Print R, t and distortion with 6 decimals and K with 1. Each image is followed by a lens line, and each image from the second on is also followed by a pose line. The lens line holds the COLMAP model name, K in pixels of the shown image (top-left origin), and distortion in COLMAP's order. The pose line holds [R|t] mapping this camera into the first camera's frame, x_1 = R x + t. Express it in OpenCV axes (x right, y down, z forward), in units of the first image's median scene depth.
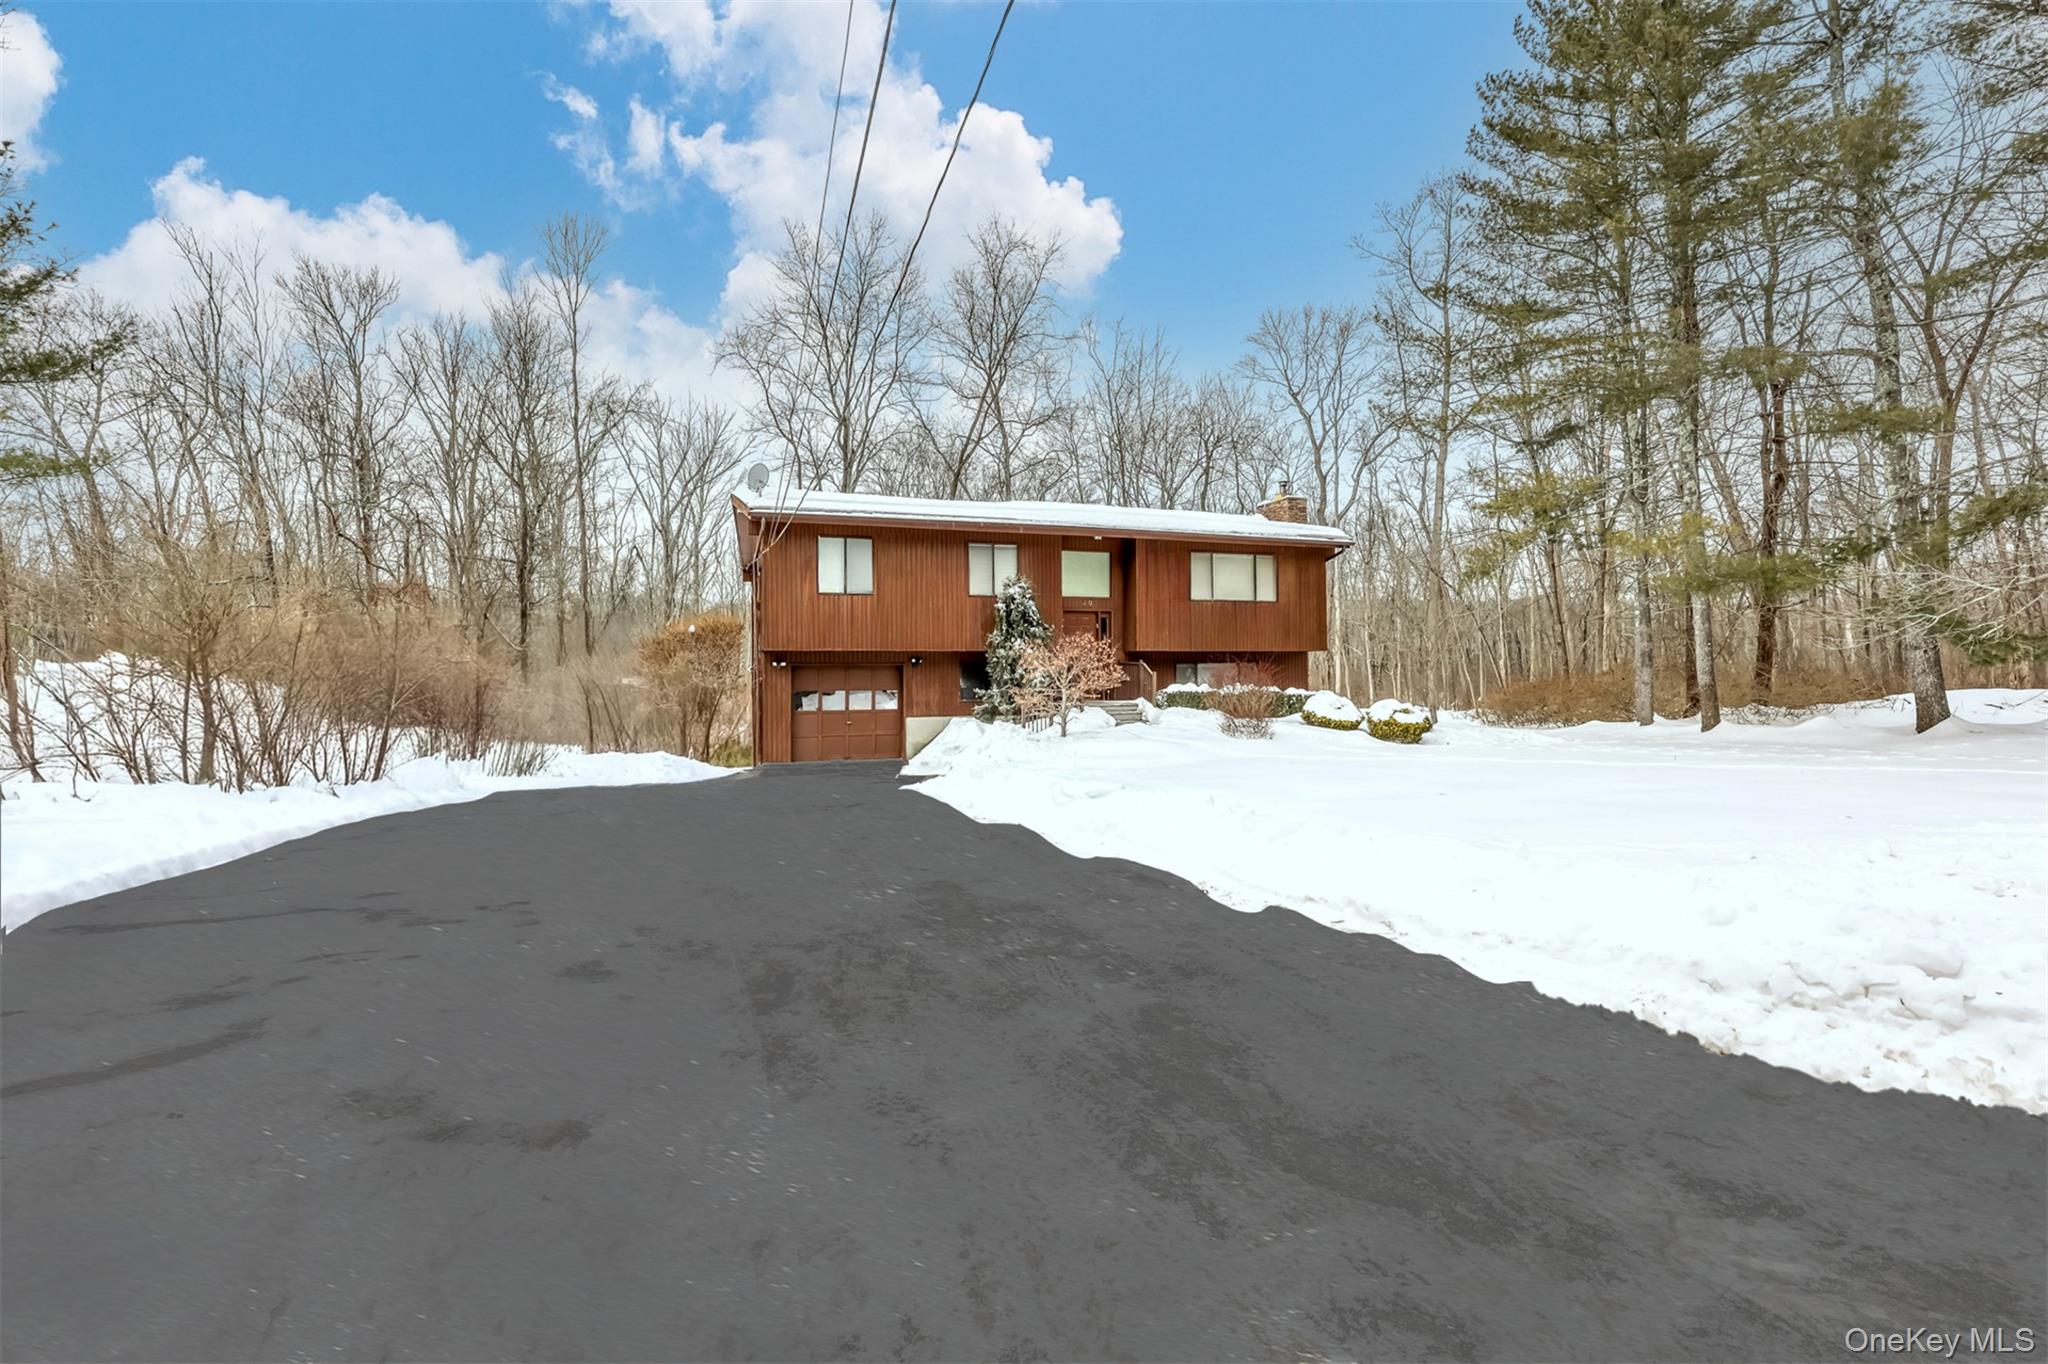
lens RADIAL K [[832.3, 0, 1023.9], [0, 832.3, 680.6], [0, 0, 1]] dist [-0.000389, -0.000063]
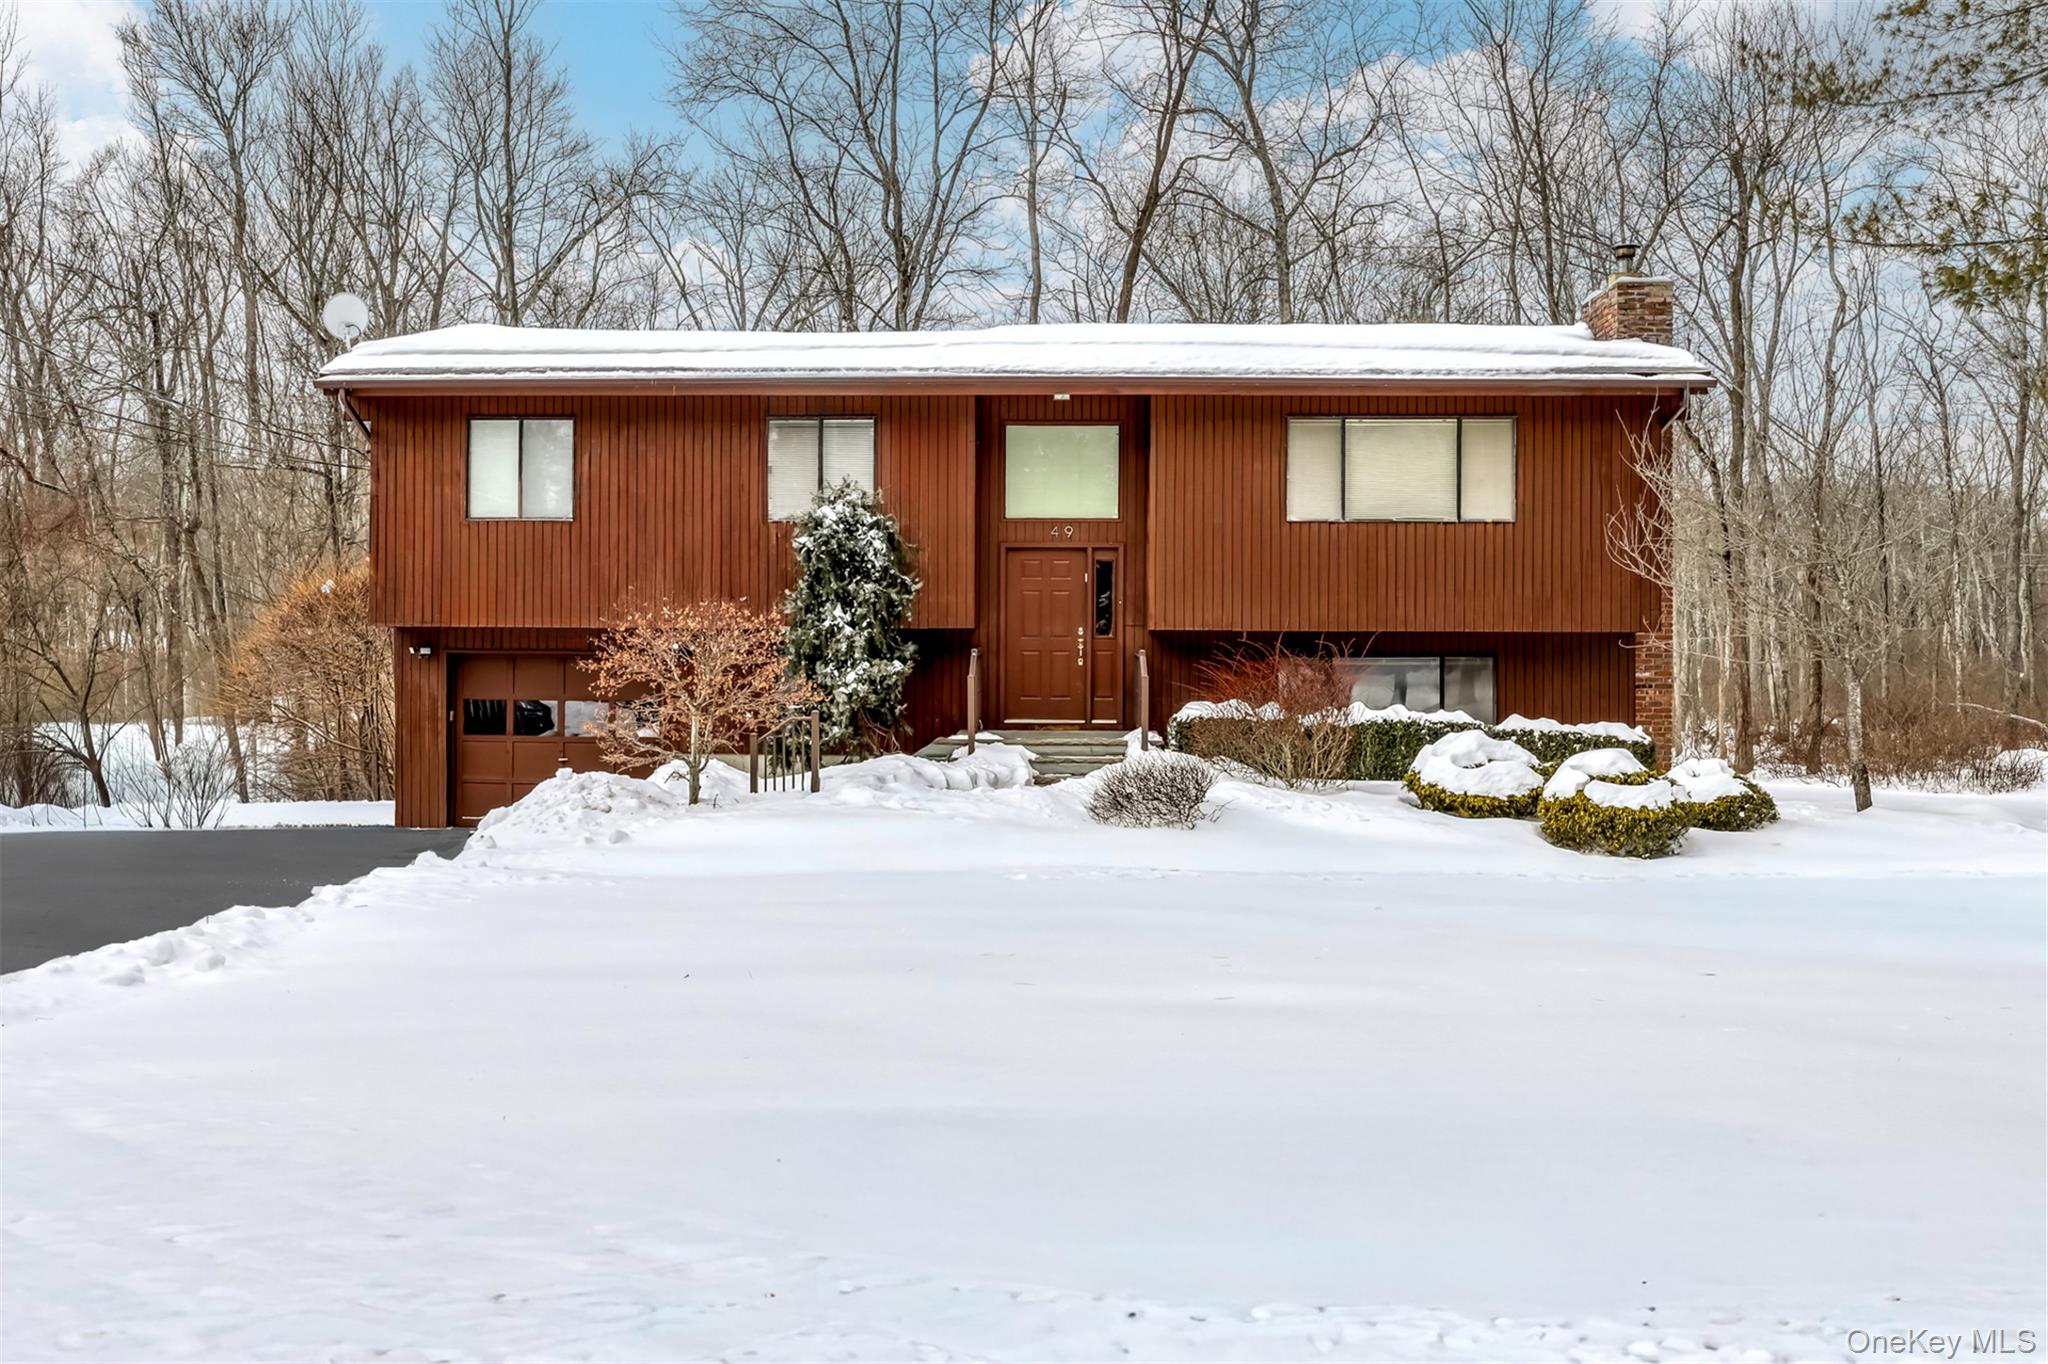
lens RADIAL K [[1582.8, 0, 1024.1], [0, 1582.8, 678.1], [0, 0, 1]] dist [0.004269, 0.000079]
pose [[0.933234, 0.016566, -0.358887, 0.410278], [-0.018806, 0.999819, -0.002751, -0.004725], [0.358776, 0.009317, 0.933377, 0.139360]]
